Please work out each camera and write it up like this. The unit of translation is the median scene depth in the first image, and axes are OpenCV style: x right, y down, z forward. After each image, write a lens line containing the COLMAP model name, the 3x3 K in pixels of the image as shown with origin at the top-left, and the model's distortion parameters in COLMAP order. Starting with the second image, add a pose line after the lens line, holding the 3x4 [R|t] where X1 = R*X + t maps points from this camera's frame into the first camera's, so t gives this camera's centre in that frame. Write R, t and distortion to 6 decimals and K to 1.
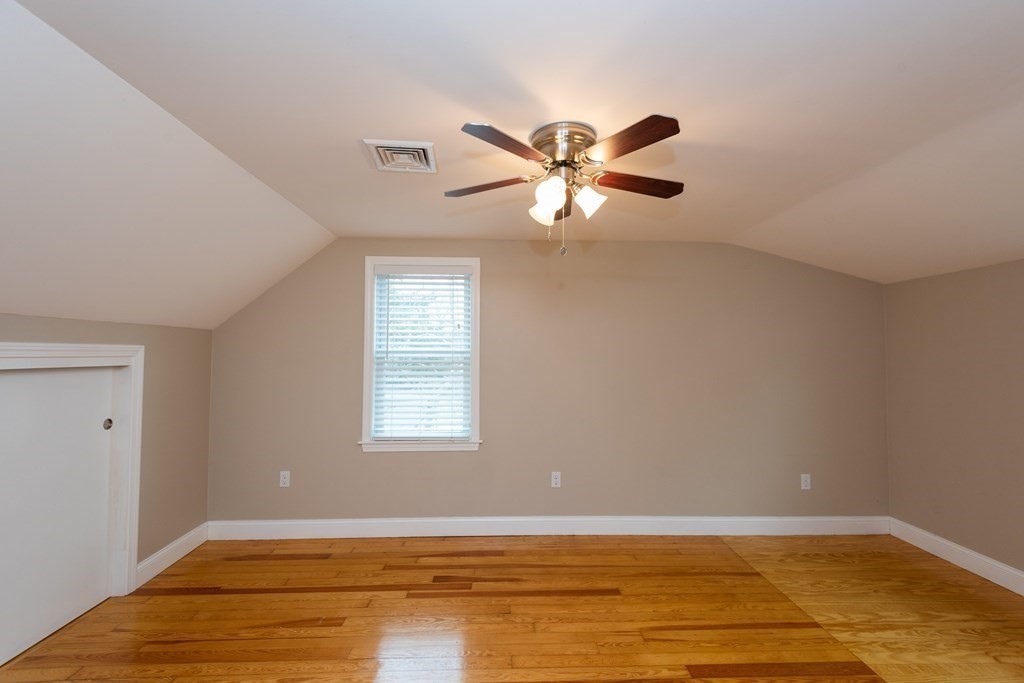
lens RADIAL K [[463.5, 0, 512.8], [0, 463.5, 339.3], [0, 0, 1]] dist [0.003643, -0.000276]
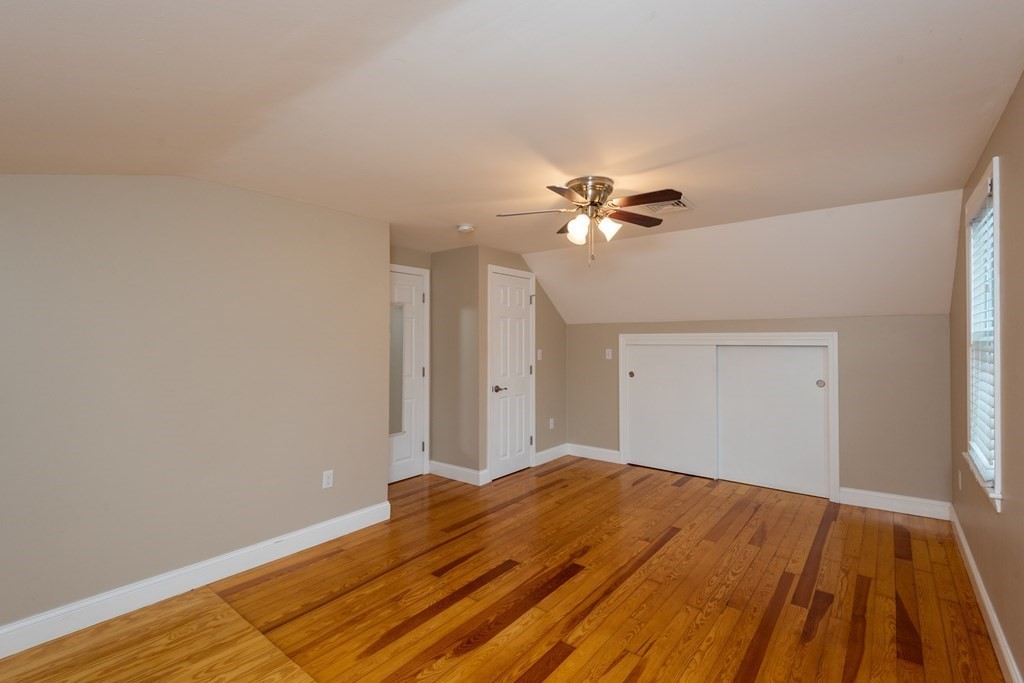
lens RADIAL K [[463.5, 0, 512.8], [0, 463.5, 339.3], [0, 0, 1]] dist [0.003643, -0.000276]
pose [[-0.660157, -0.000968, -0.751127, 0.958955], [0.026540, 0.999345, -0.024614, 0.044867], [0.750659, -0.036184, -0.659698, 1.250115]]
